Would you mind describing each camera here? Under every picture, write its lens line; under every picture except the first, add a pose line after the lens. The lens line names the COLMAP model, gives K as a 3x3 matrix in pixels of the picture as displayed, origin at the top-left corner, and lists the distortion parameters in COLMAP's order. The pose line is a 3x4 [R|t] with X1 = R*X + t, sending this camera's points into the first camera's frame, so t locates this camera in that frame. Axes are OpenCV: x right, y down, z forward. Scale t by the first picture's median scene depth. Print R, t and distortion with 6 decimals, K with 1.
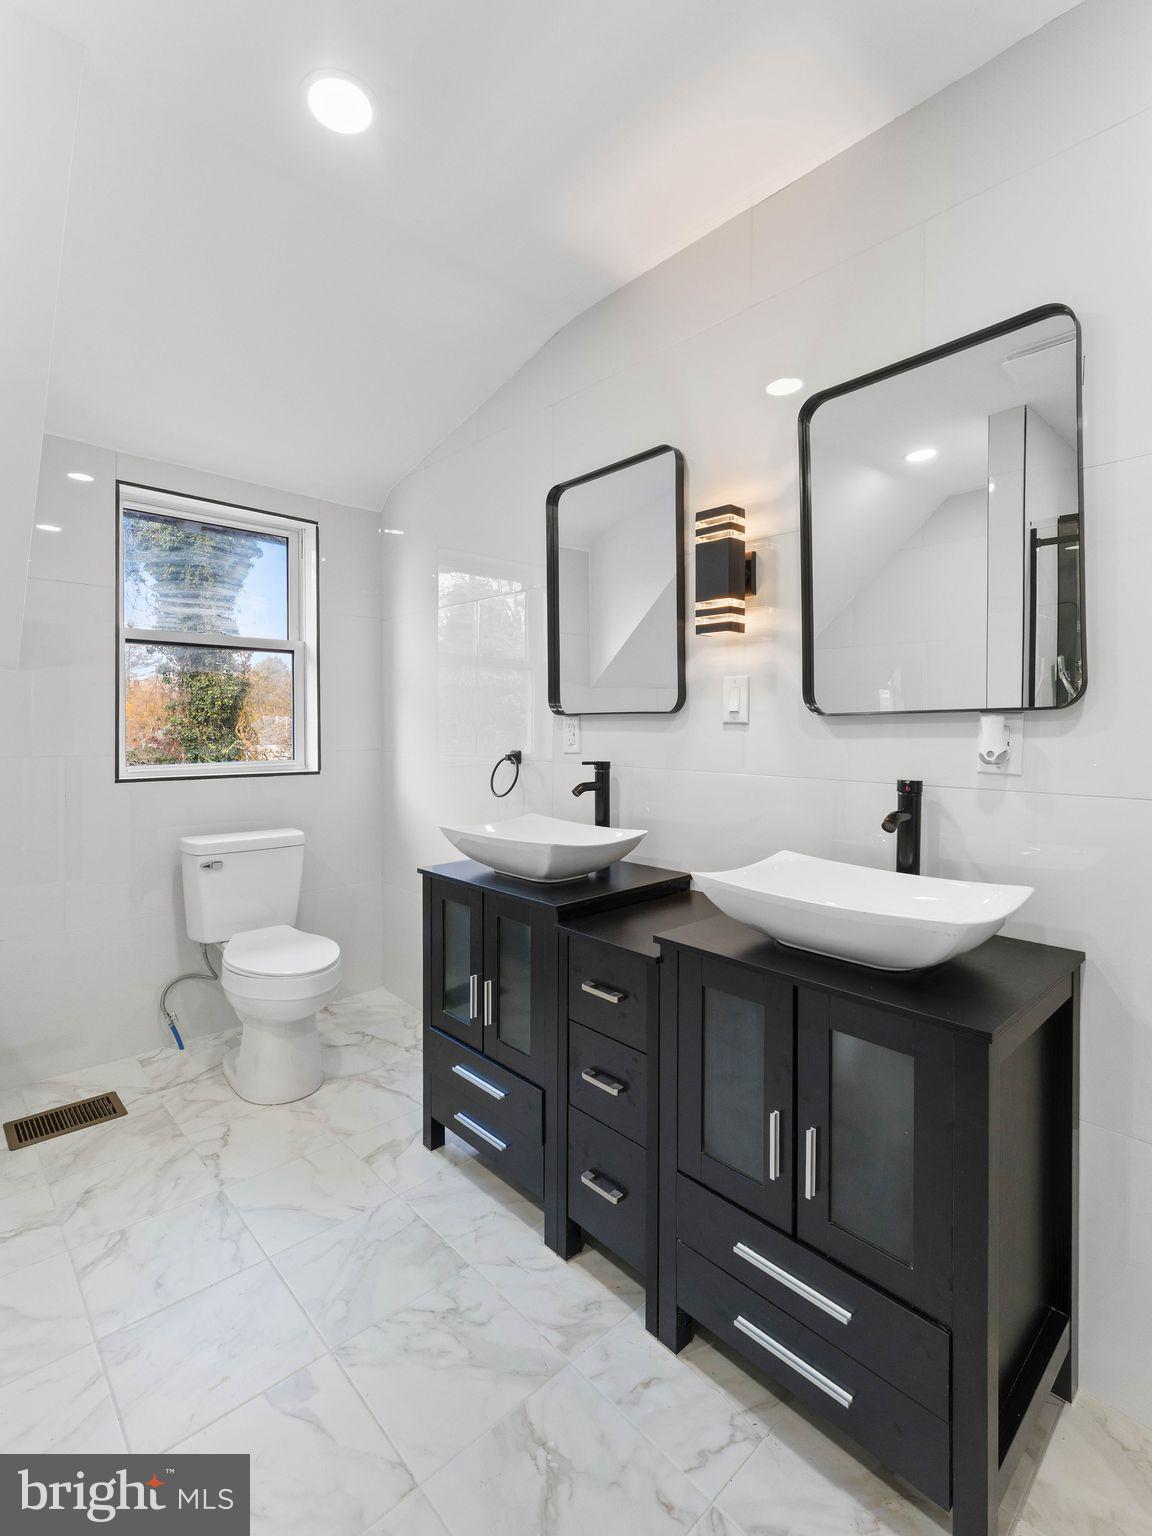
lens RADIAL K [[698.4, 0, 608.2], [0, 698.4, 734.6], [0, 0, 1]] dist [-0.011747, 0.001406]
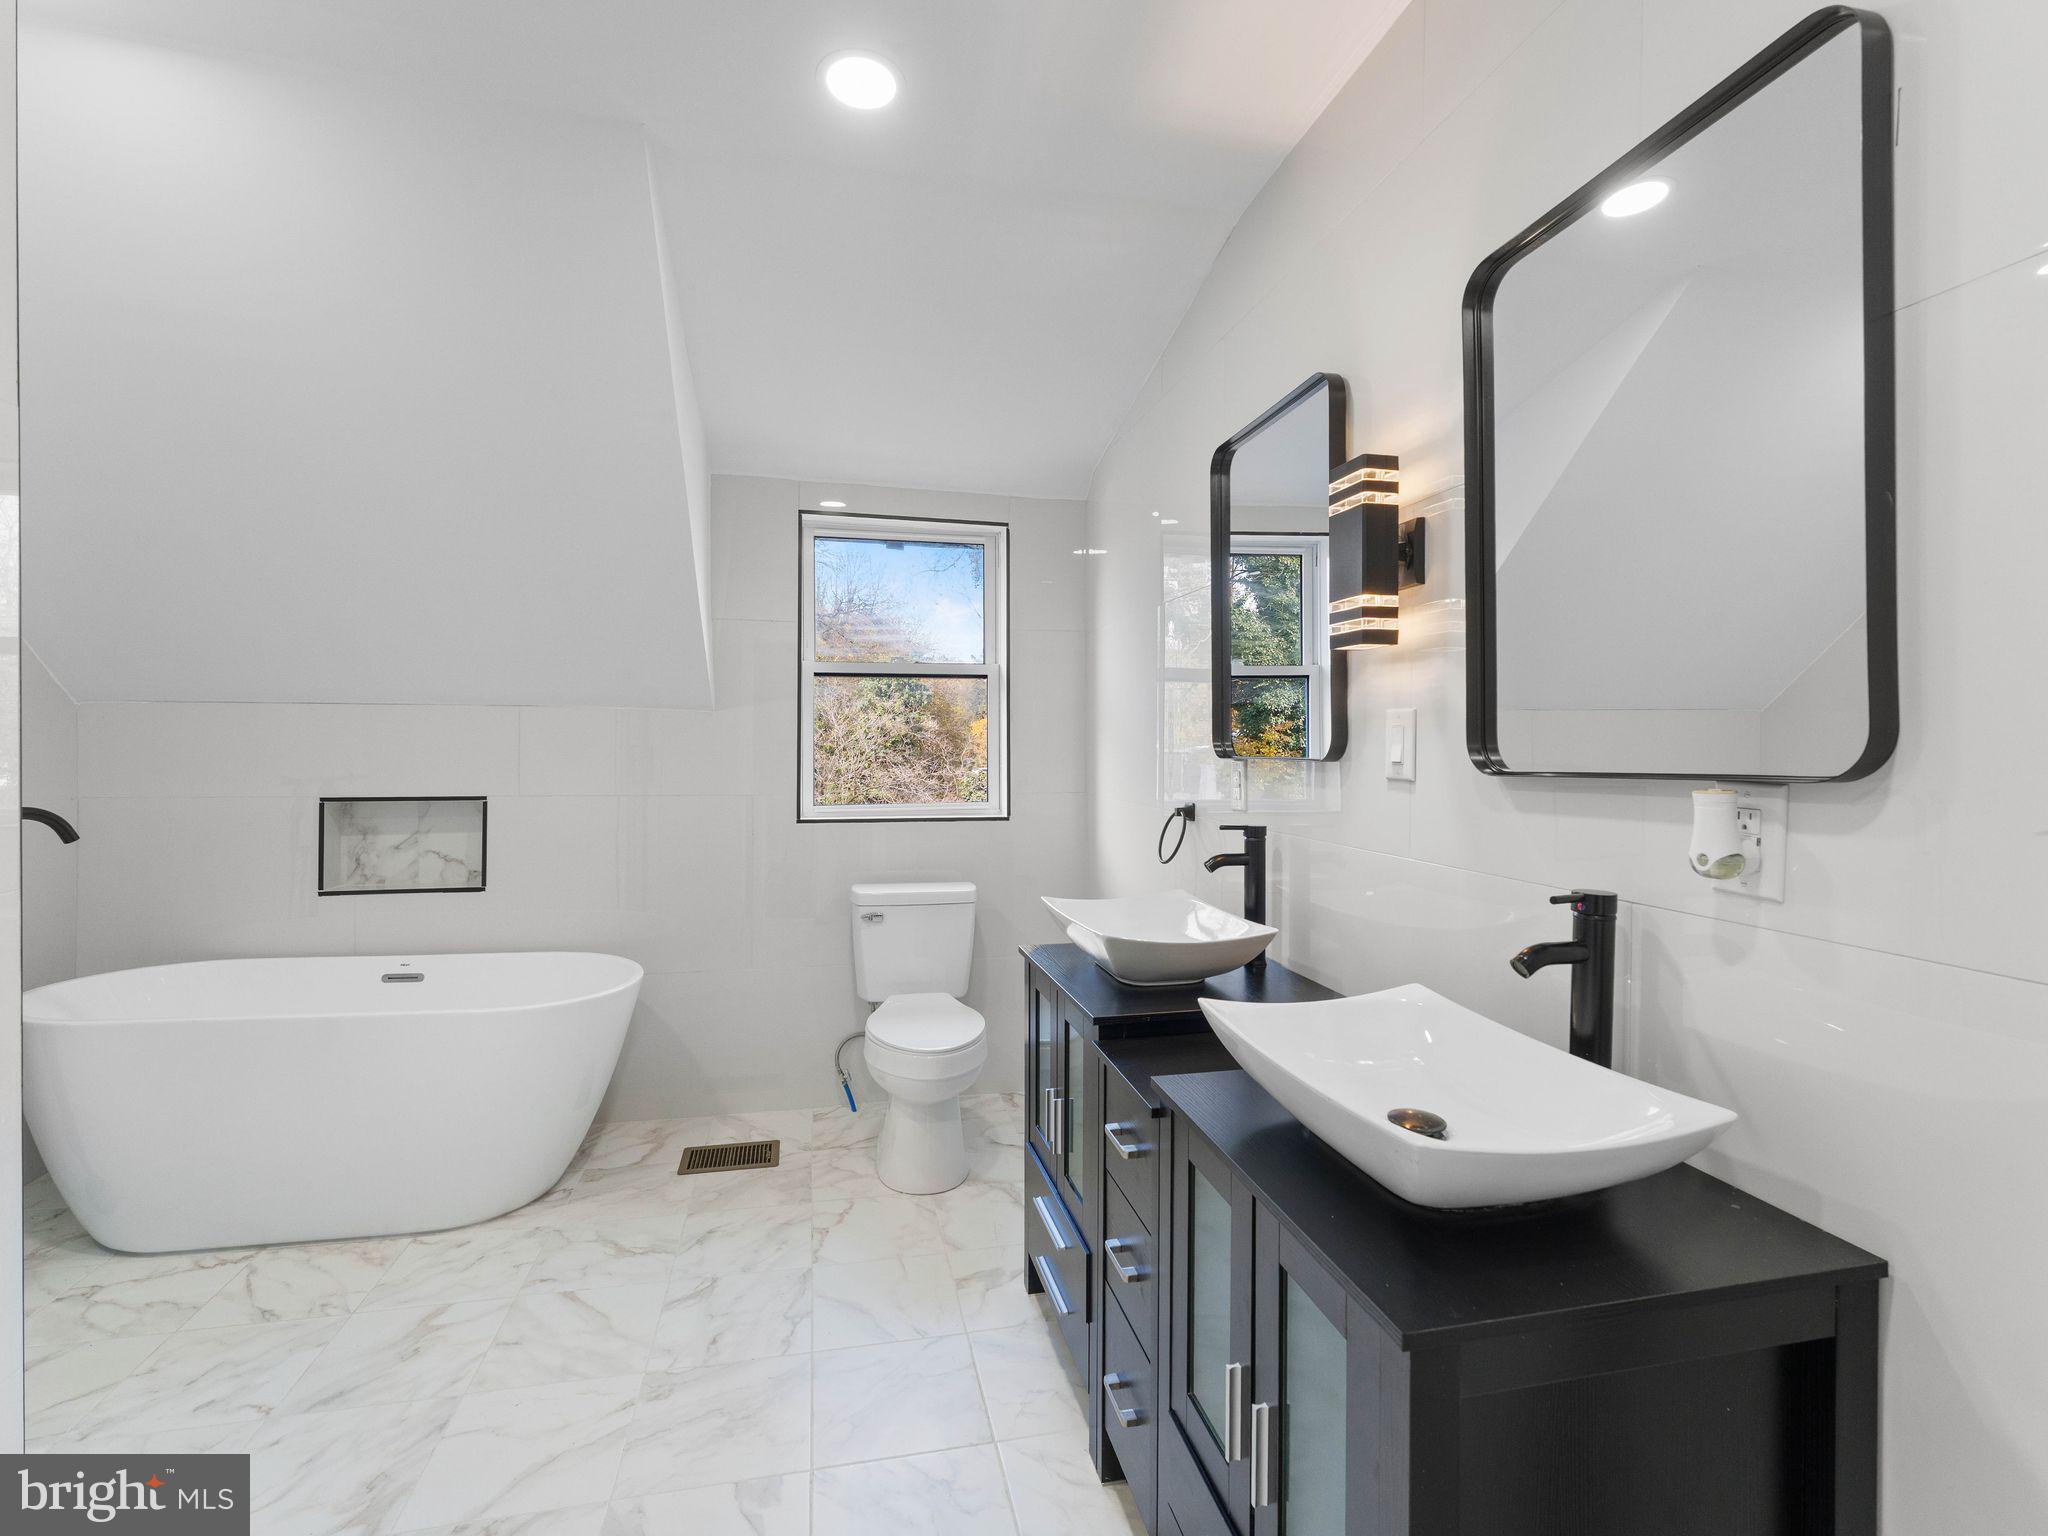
lens RADIAL K [[931.2, 0, 1038.7], [0, 931.2, 759.5], [0, 0, 1]] dist [-0.011747, 0.001406]
pose [[0.863541, 0.009045, -0.504197, 0.314766], [-0.009729, 0.999952, 0.001276, -0.032015], [0.504184, 0.003803, 0.863588, 0.066101]]
